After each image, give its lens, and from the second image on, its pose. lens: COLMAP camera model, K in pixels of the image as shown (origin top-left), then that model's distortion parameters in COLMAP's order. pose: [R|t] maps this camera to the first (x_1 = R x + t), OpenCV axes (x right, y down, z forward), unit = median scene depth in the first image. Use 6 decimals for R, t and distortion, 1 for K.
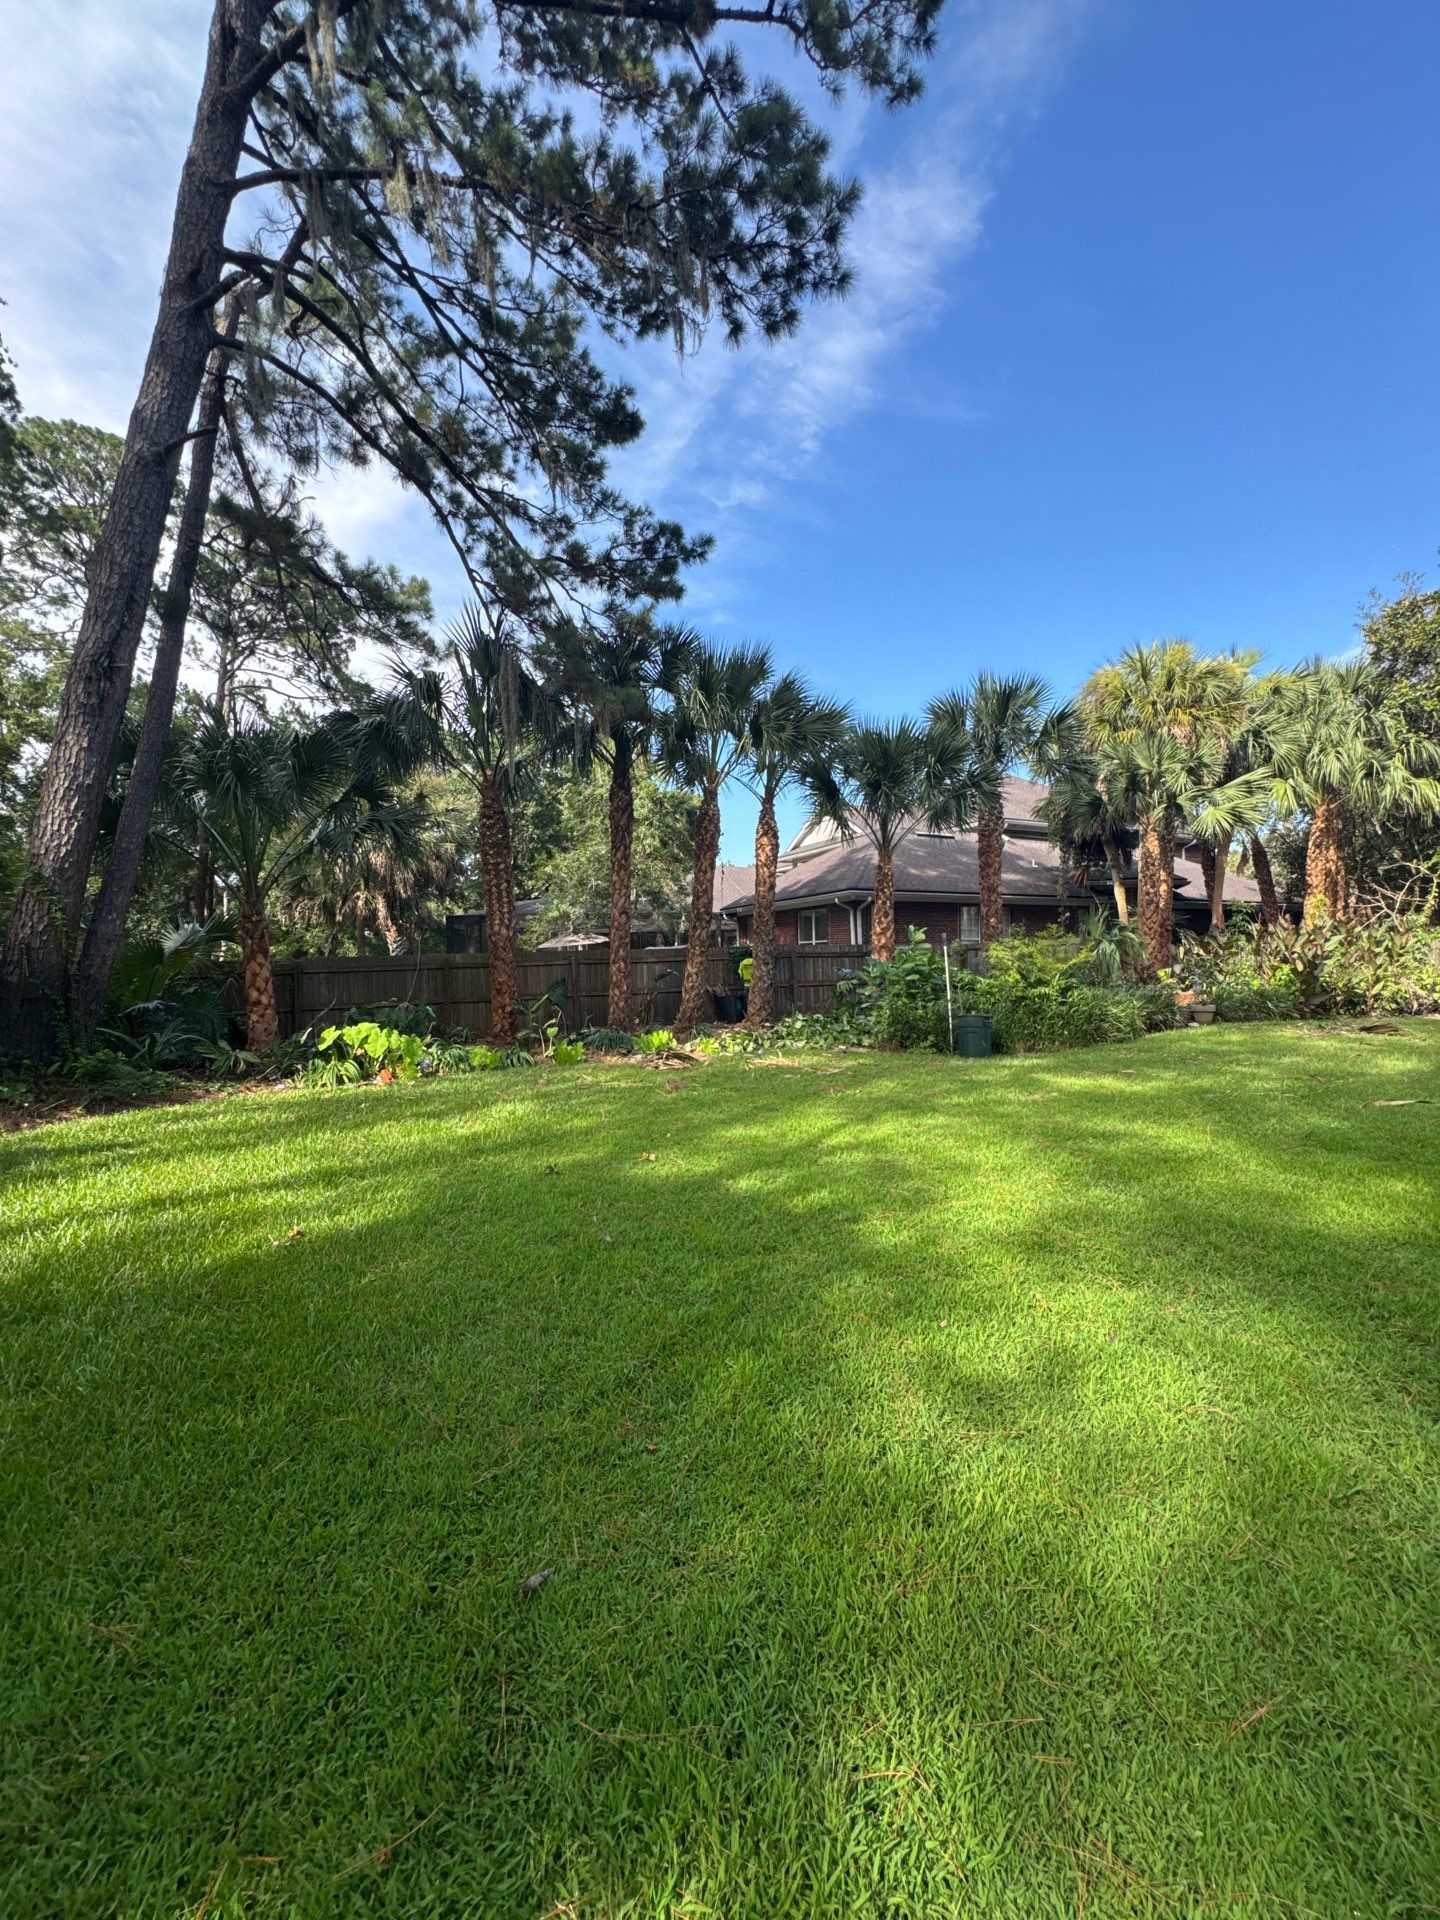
lens RADIAL K [[756.5, 0, 728.7], [0, 756.5, 955.9], [0, 0, 1]] dist [0.002087, -0.000017]
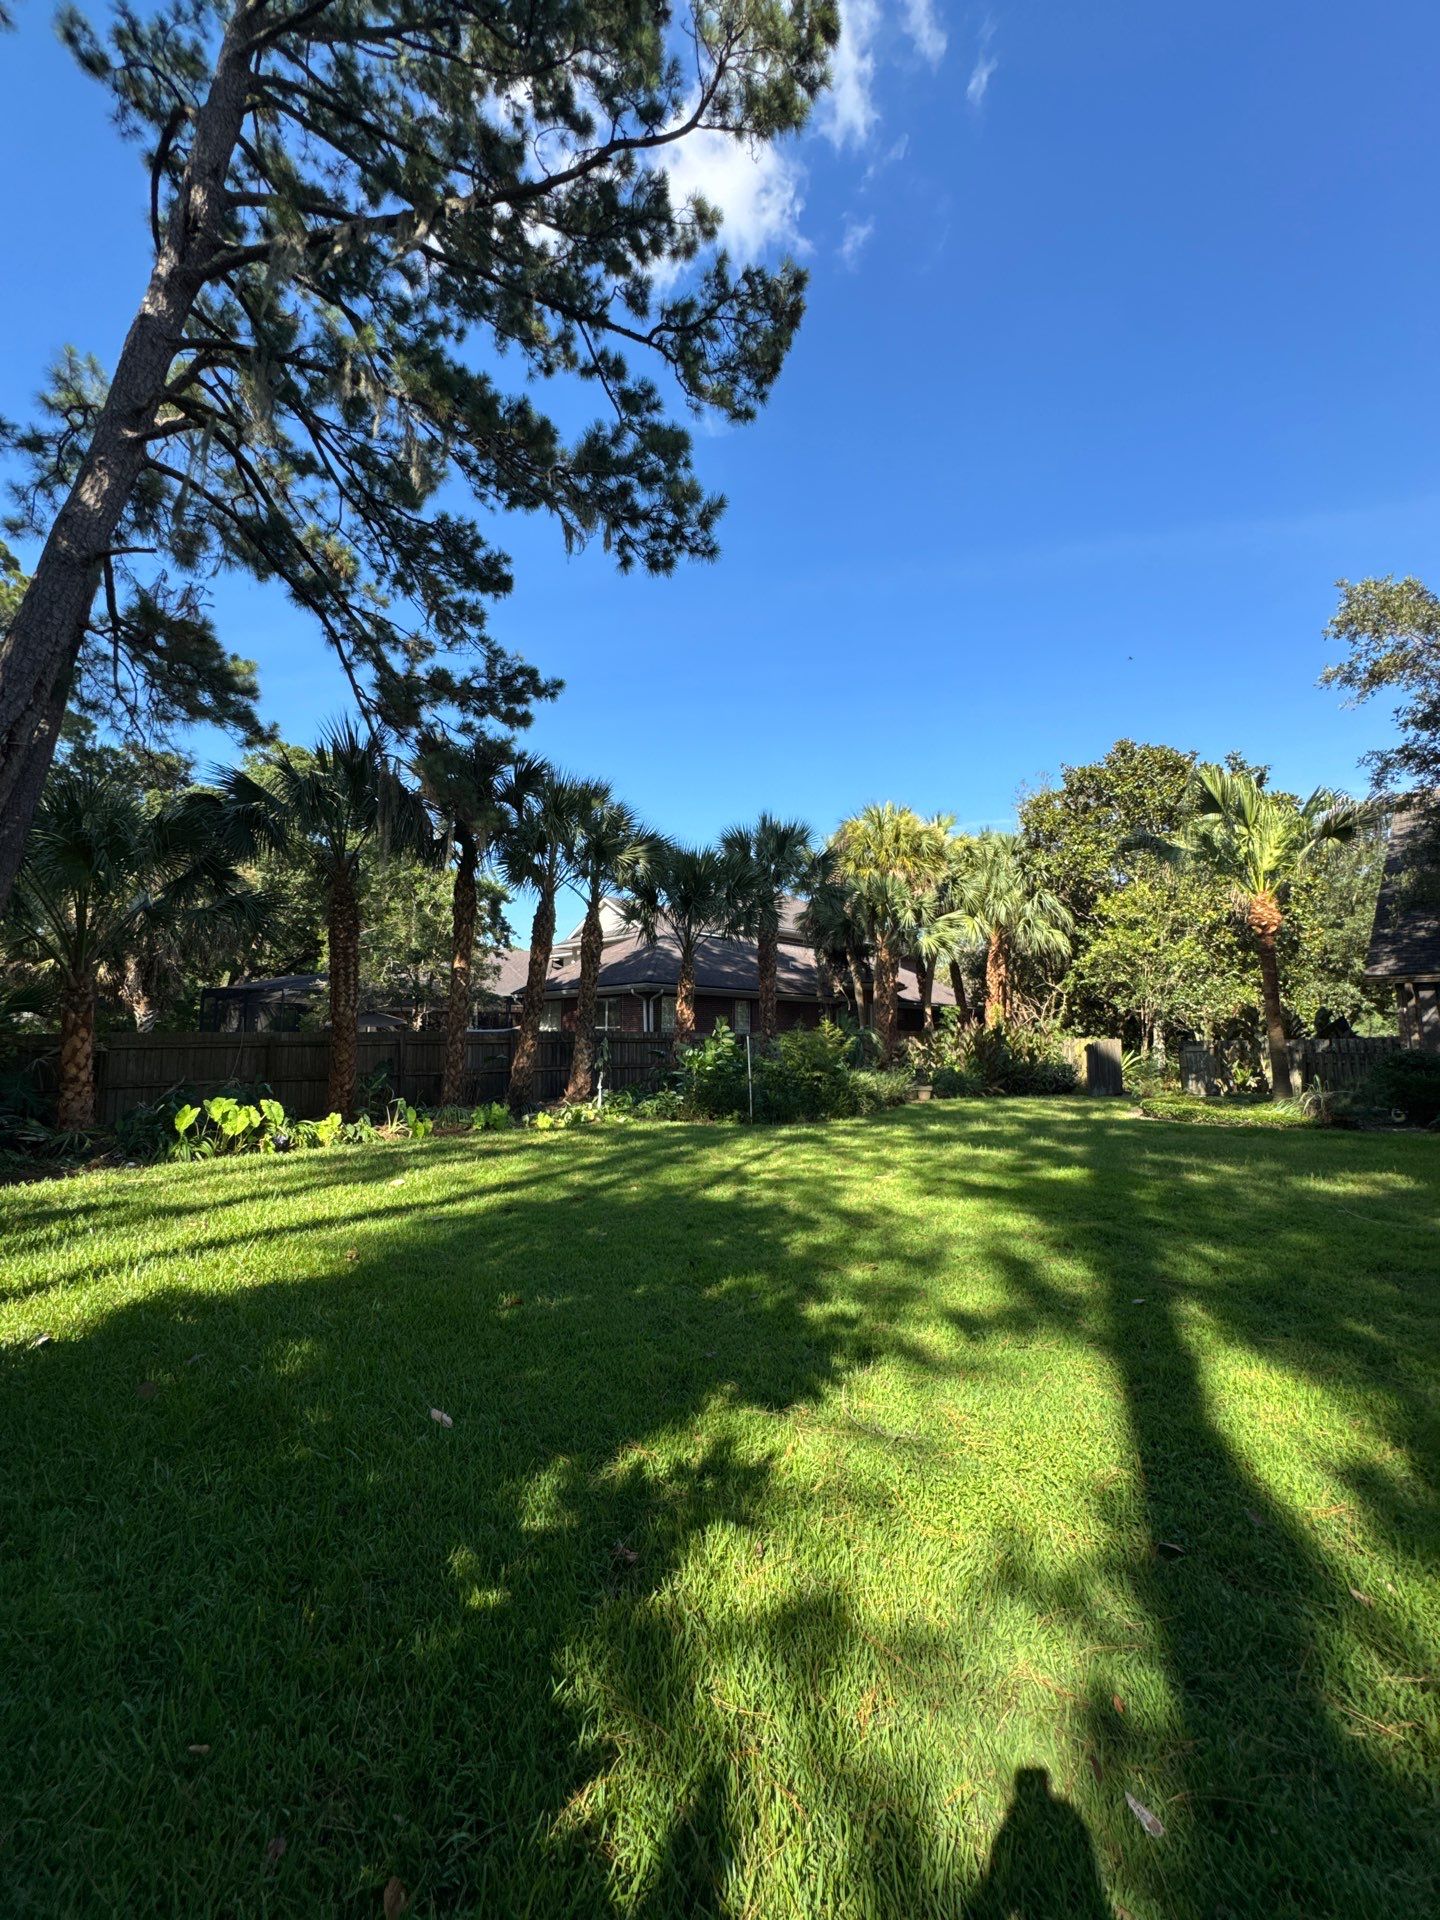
lens RADIAL K [[758.1, 0, 722.4], [0, 758.1, 964.7], [0, 0, 1]] dist [0.001020, -0.000010]
pose [[0.947841, 0.053477, 0.314225, -0.130914], [-0.023099, 0.994757, -0.099619, -0.004625], [-0.317905, 0.087165, 0.944107, -0.151412]]
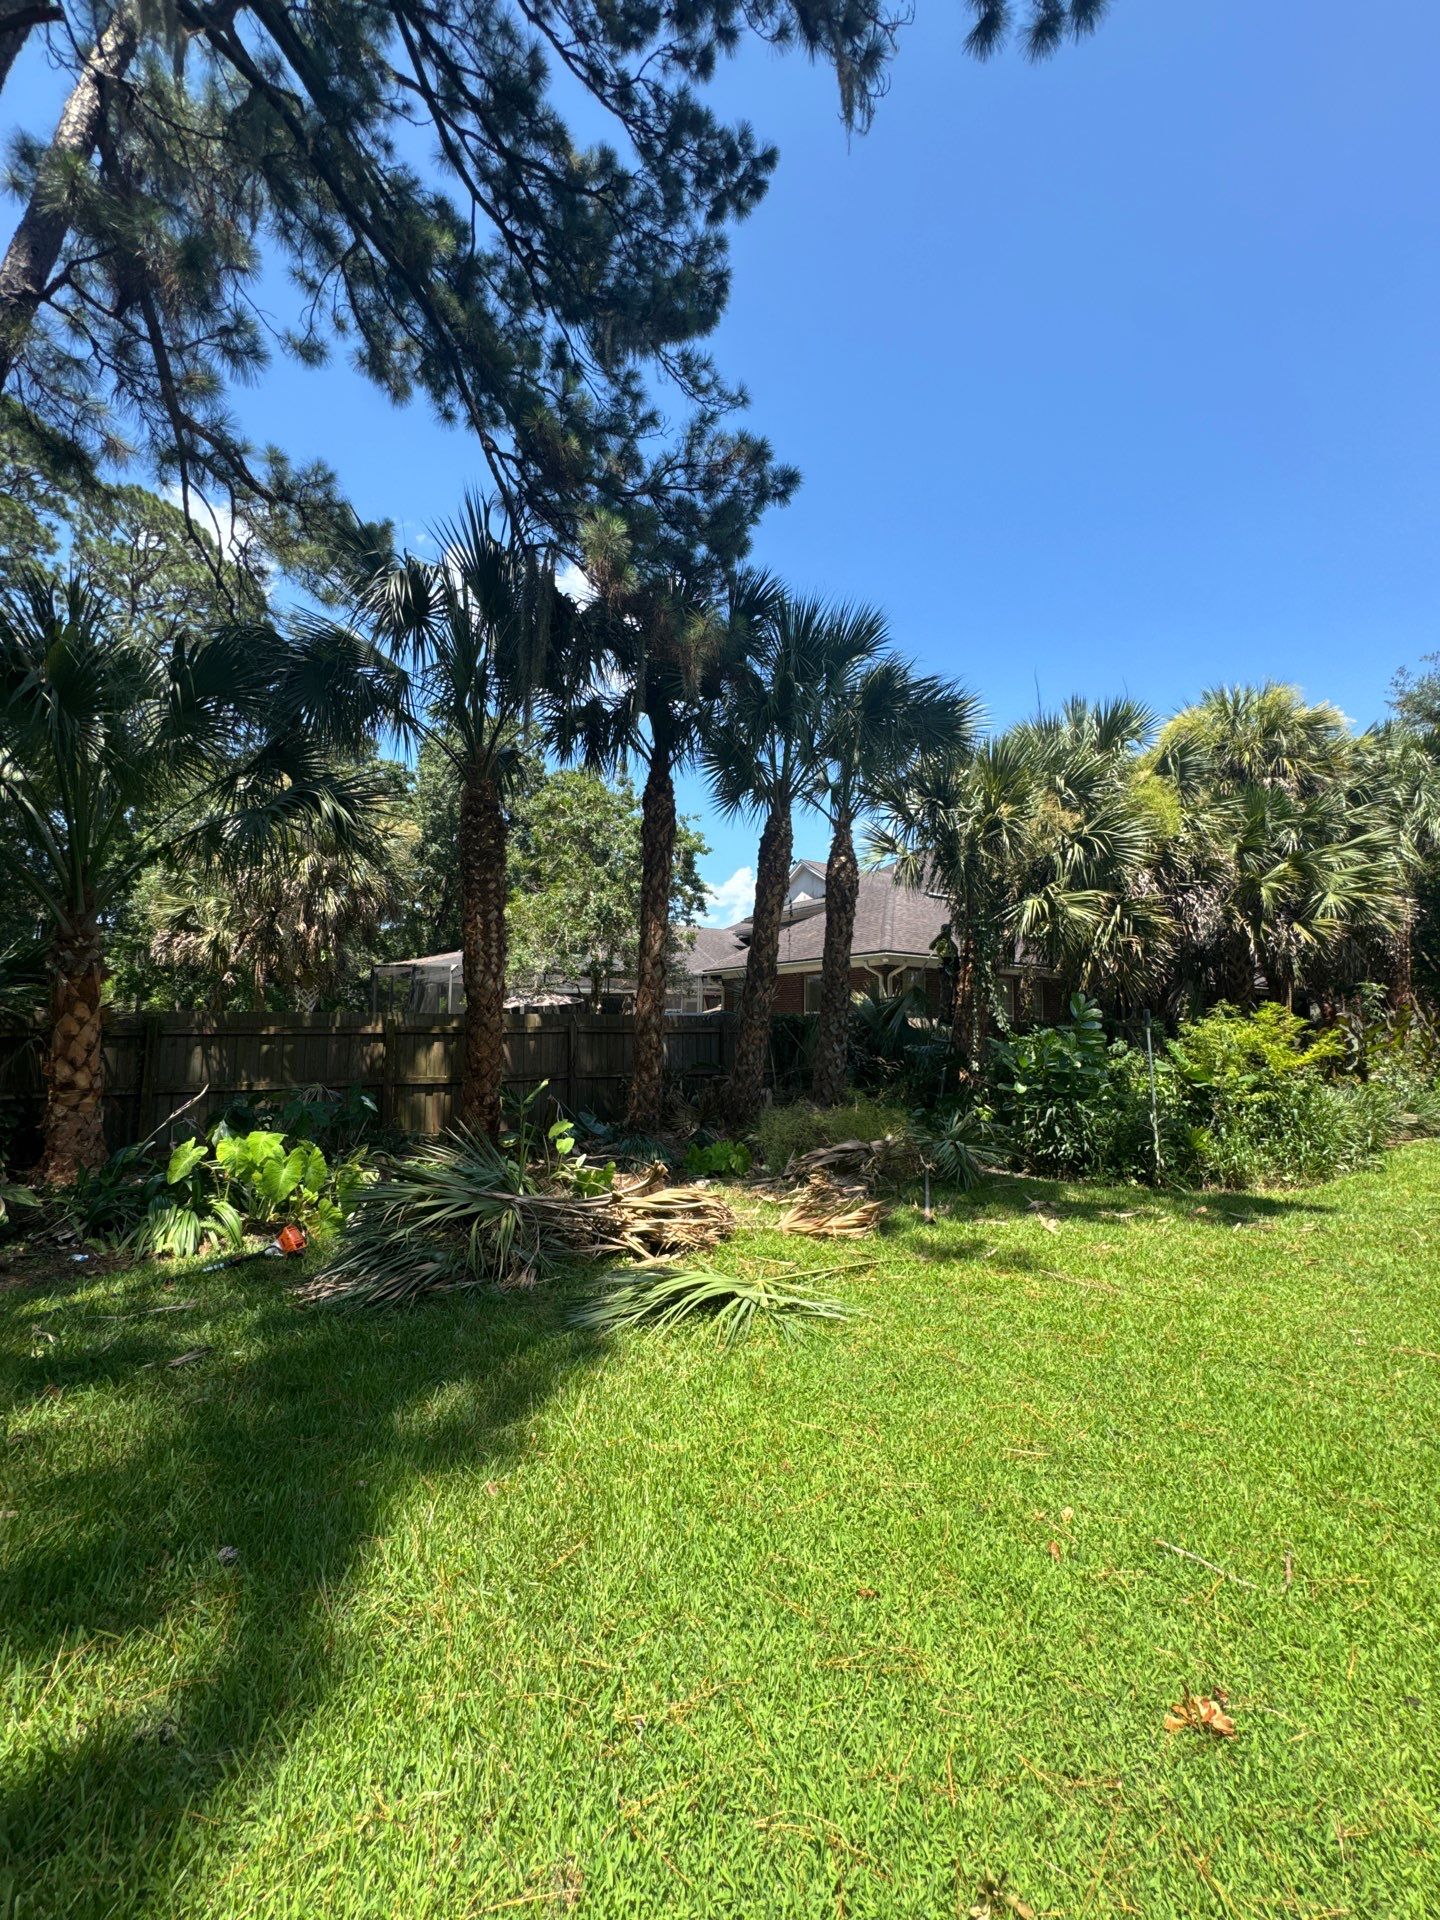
lens RADIAL K [[756.5, 0, 728.7], [0, 756.5, 955.9], [0, 0, 1]] dist [0.002087, -0.000017]
pose [[0.993989, 0.041554, 0.101292, -0.146089], [-0.032423, 0.995397, -0.090188, -0.001780], [-0.104573, 0.086362, 0.990760, 0.295169]]
